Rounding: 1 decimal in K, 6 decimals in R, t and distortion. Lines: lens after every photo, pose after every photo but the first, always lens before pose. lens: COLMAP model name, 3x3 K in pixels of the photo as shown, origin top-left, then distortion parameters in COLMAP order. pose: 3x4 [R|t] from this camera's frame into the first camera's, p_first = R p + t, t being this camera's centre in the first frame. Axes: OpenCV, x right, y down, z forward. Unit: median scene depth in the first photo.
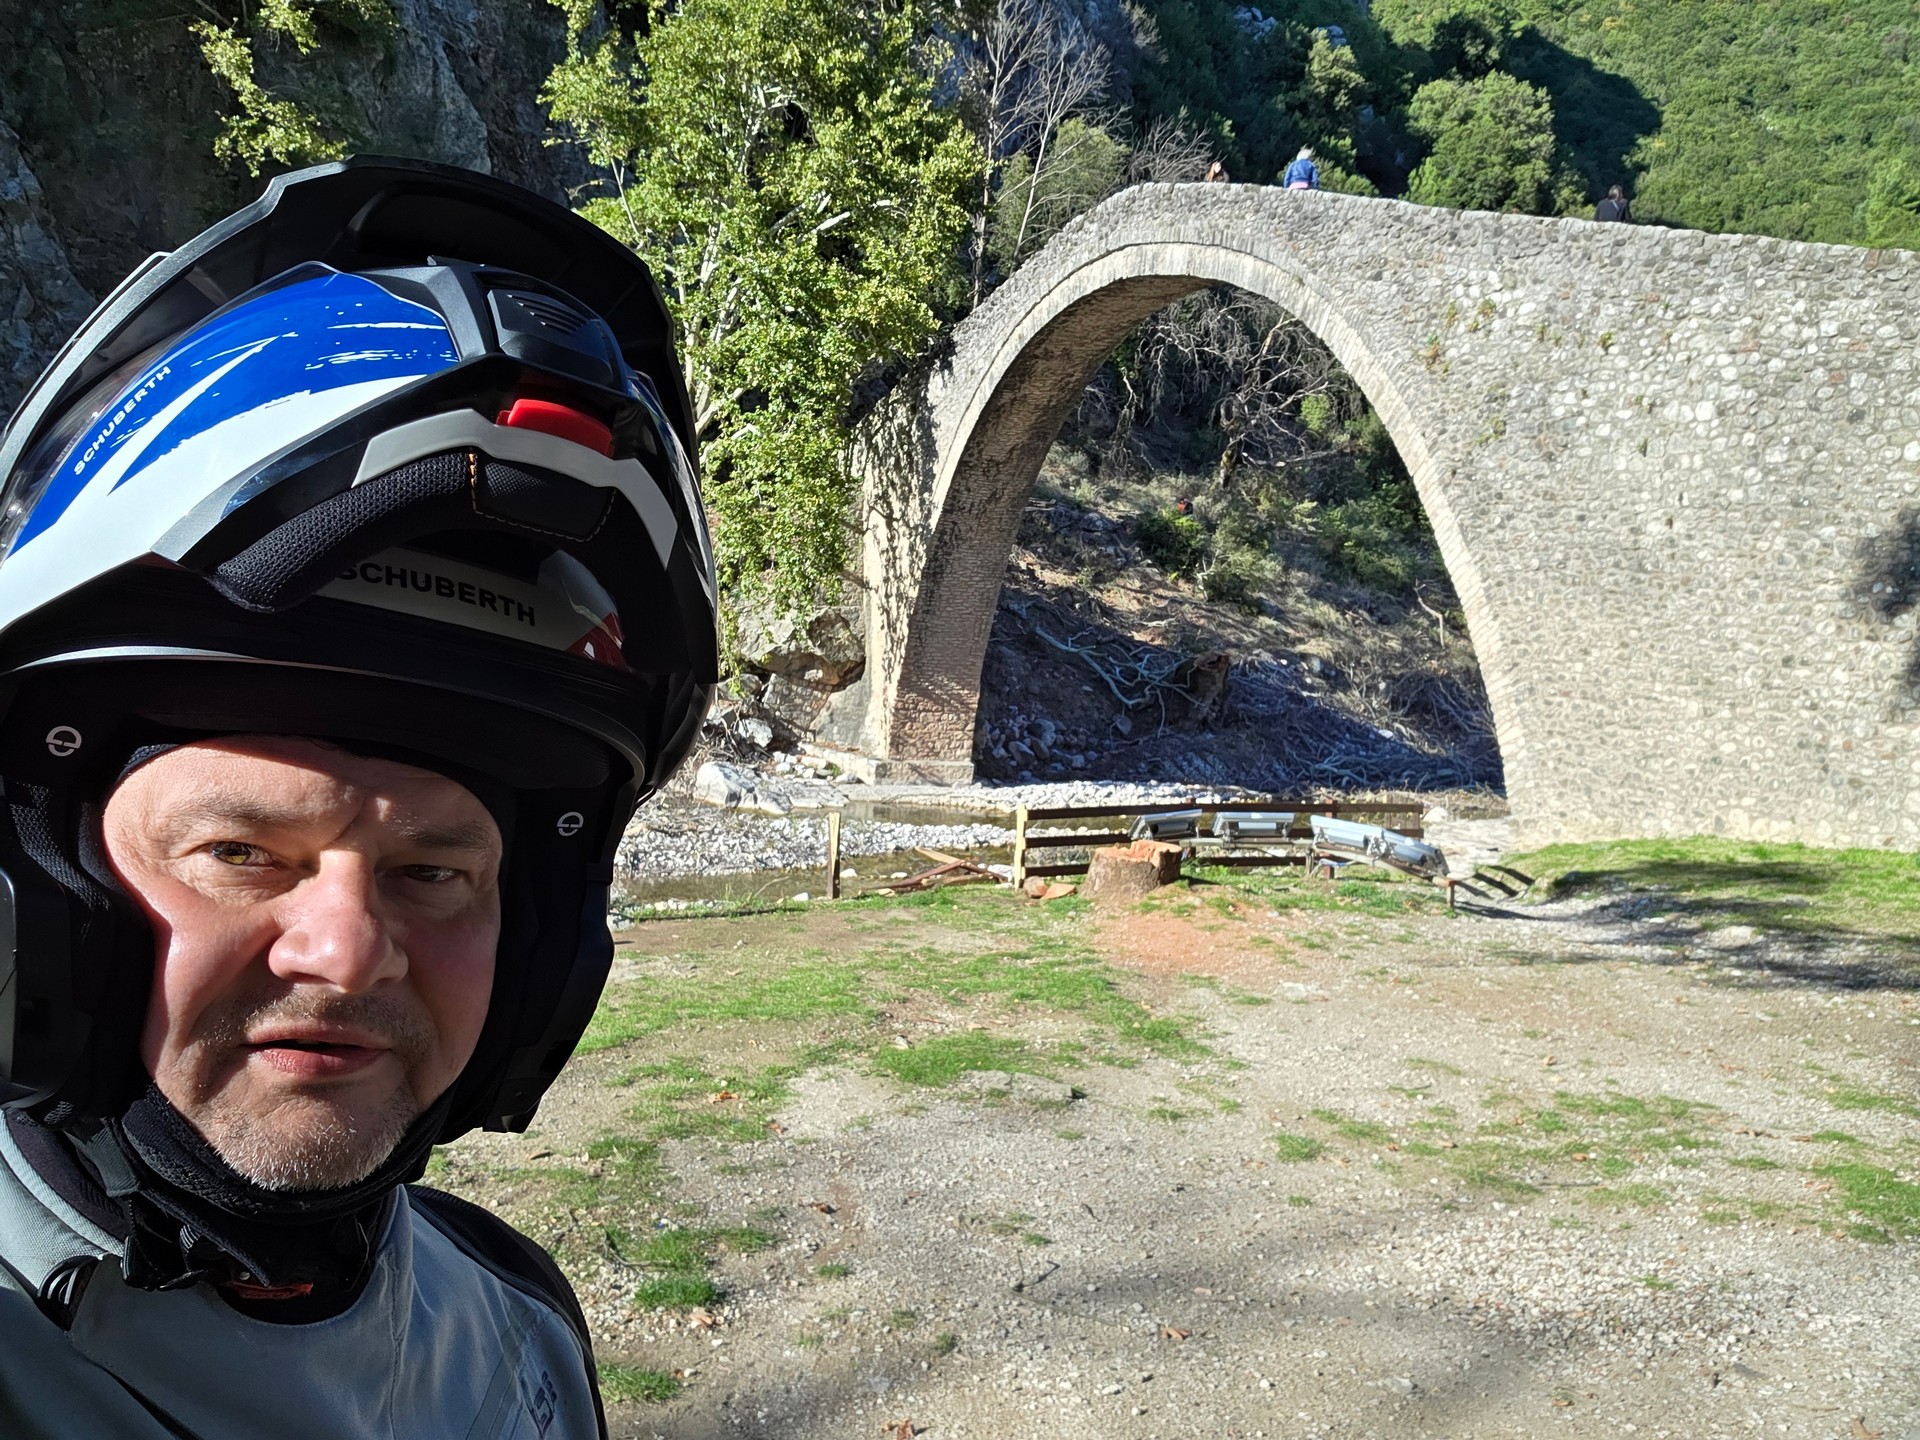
lens RADIAL K [[1705.6, 0, 959.6], [0, 1705.6, 726.5], [0, 0, 1]] dist [0.134285, -0.353742]
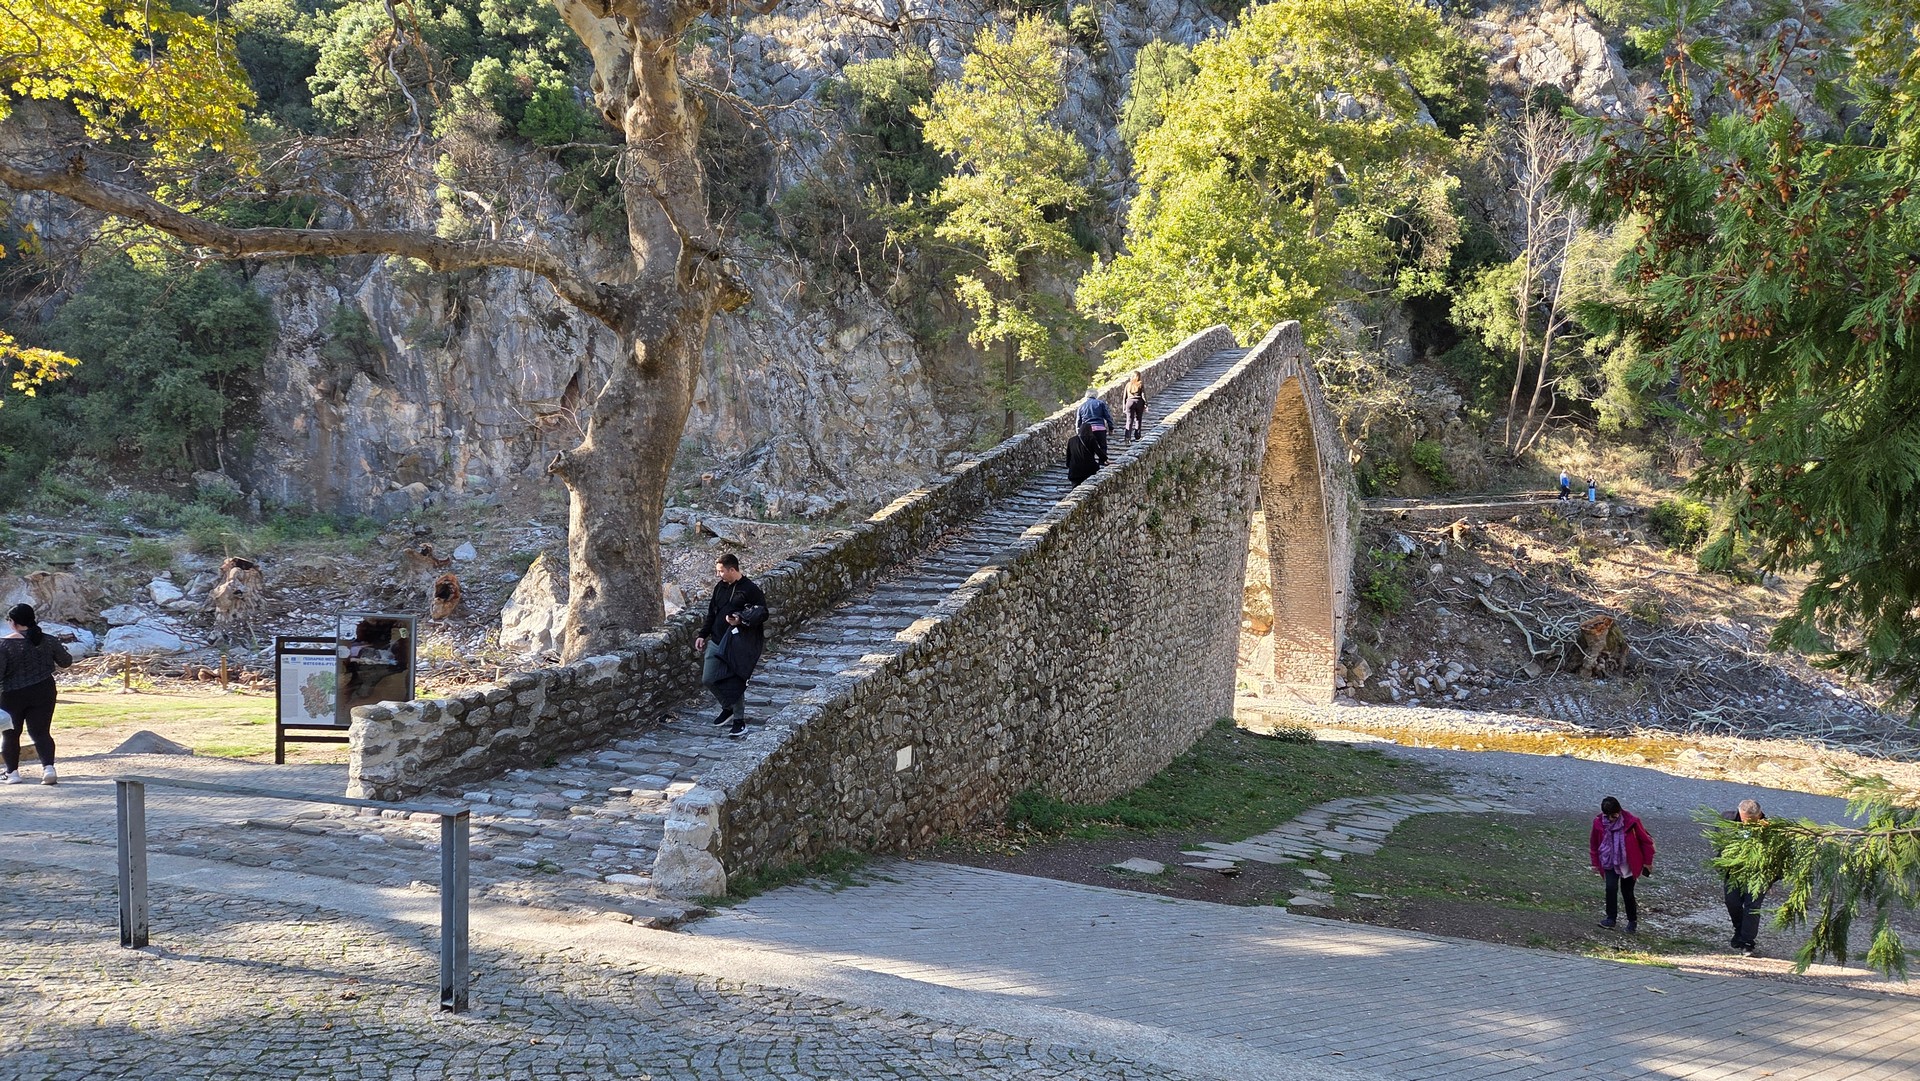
lens RADIAL K [[1278.1, 0, 960.0], [0, 1278.1, 540.5], [0, 0, 1]] dist [0.092810, -0.096012]
pose [[0.740538, -0.019668, -0.671727, 0.565617], [-0.040976, 0.996390, -0.074347, -0.010282], [0.670764, 0.082581, 0.737059, -0.028355]]
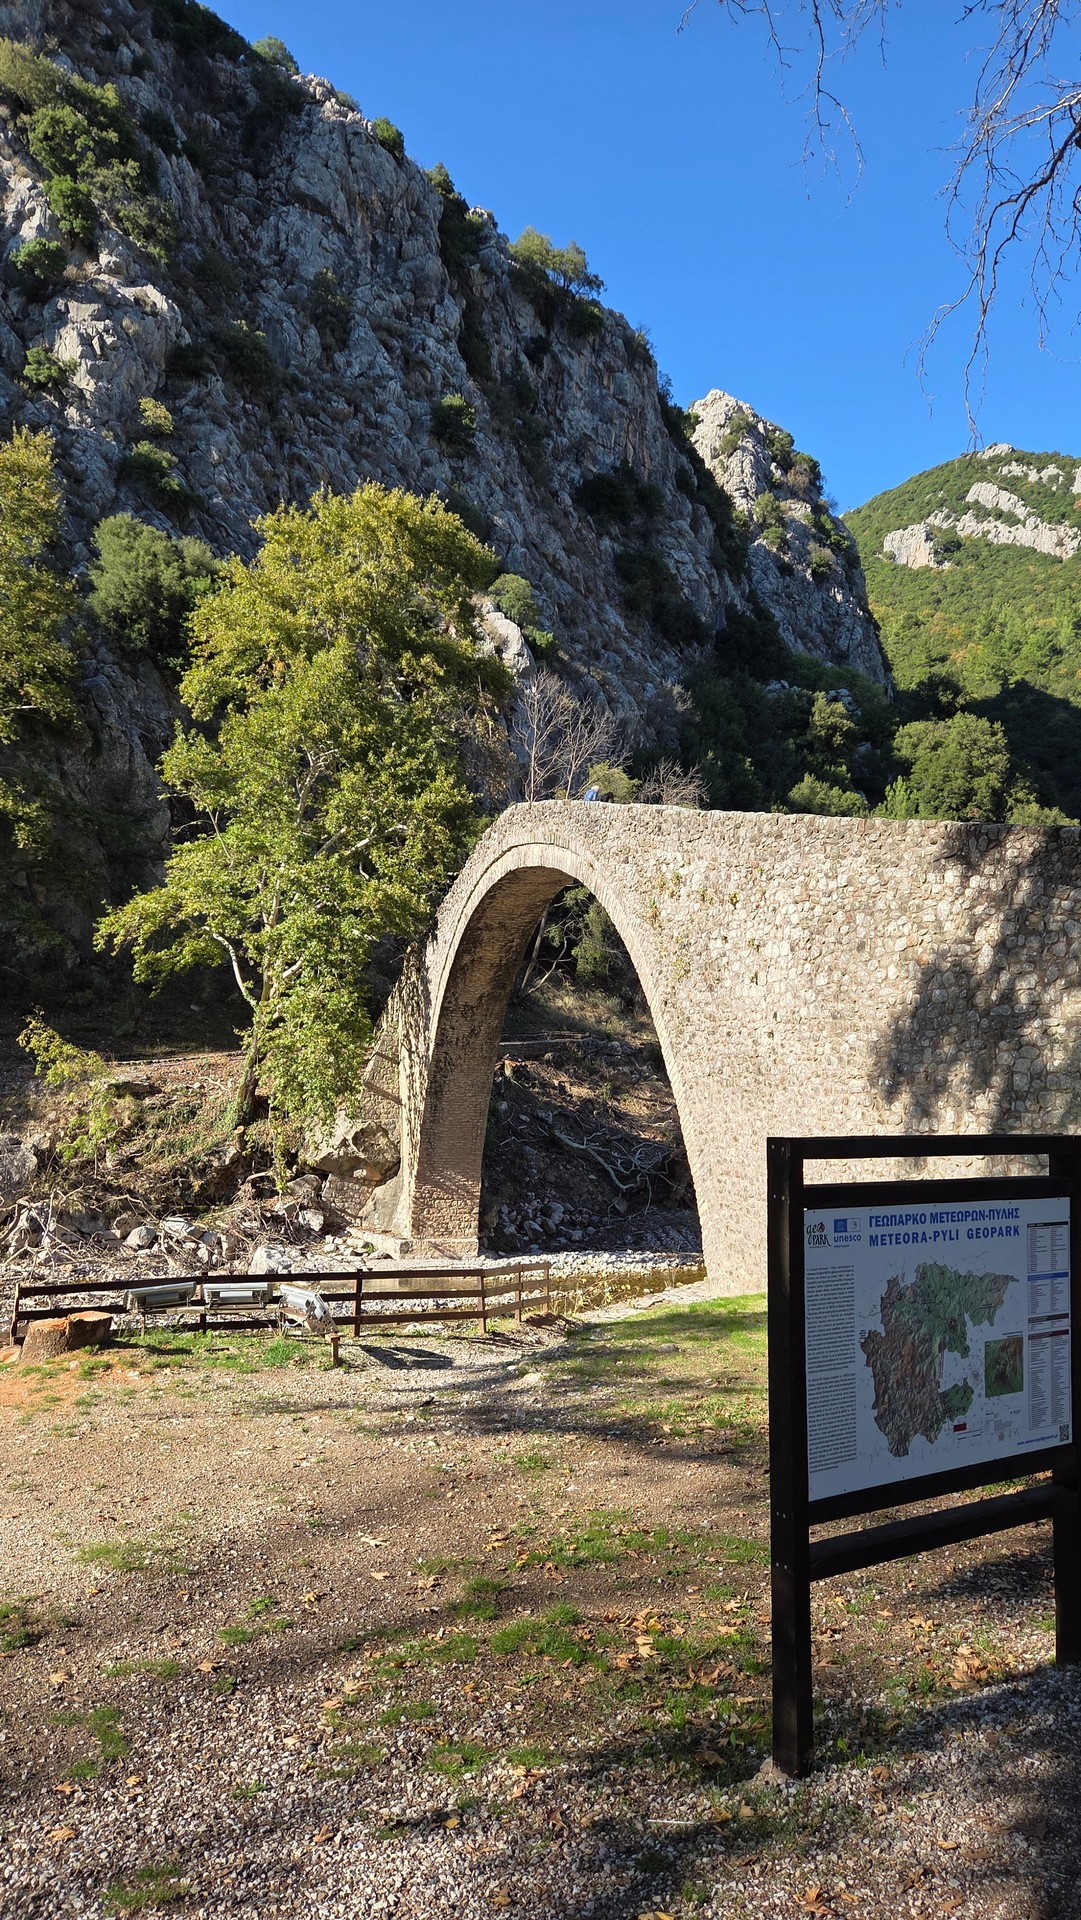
lens RADIAL K [[1278.1, 0, 546.6], [0, 1278.1, 960.9], [0, 0, 1]] dist [0.092810, -0.096012]
pose [[0.996557, -0.042073, -0.071447, 0.151645], [0.027718, 0.981168, -0.191156, 0.002211], [0.078144, 0.188517, 0.978956, 0.023735]]
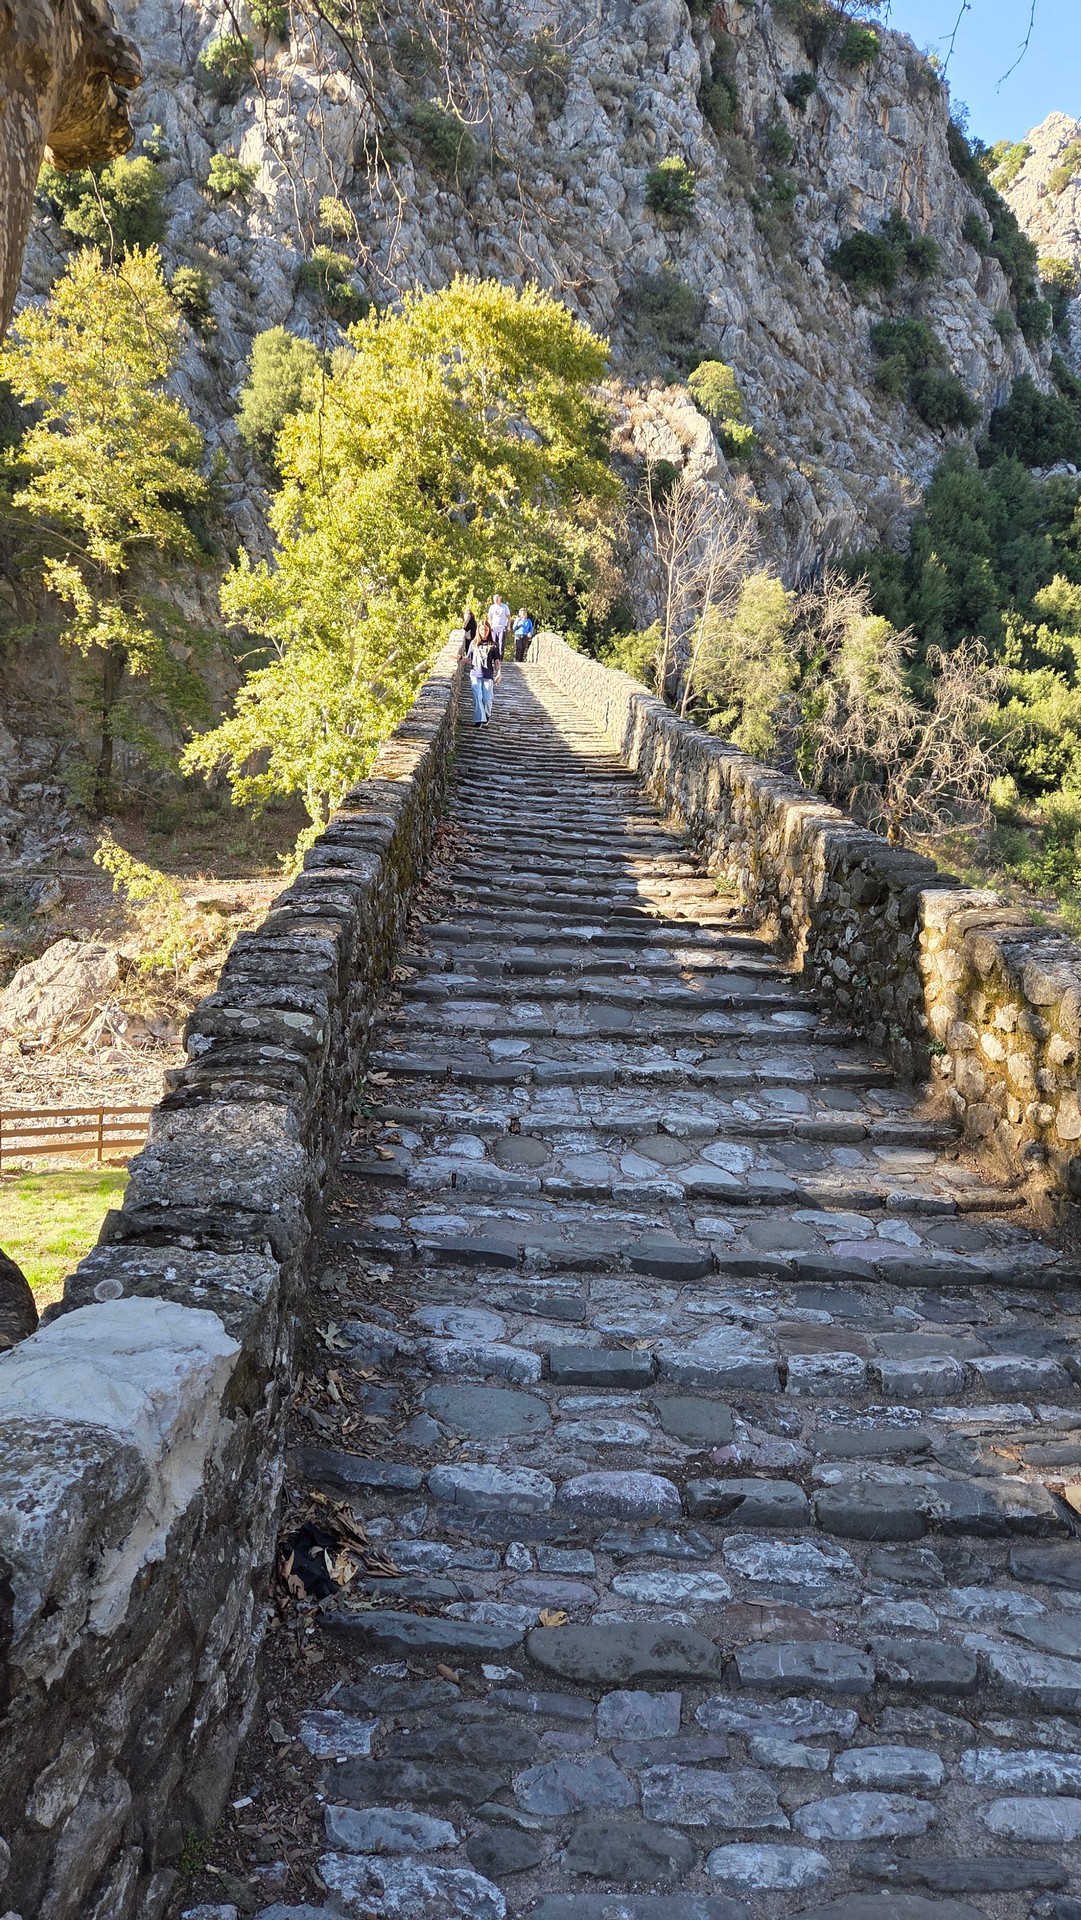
lens RADIAL K [[1274.4, 0, 533.3], [0, 1274.4, 958.3], [0, 0, 1]] dist [0.083438, -0.069766]
pose [[0.947789, 0.017093, -0.318438, 0.369210], [-0.035186, 0.998071, -0.051153, -0.014879], [0.316950, 0.059686, 0.946562, 0.084712]]
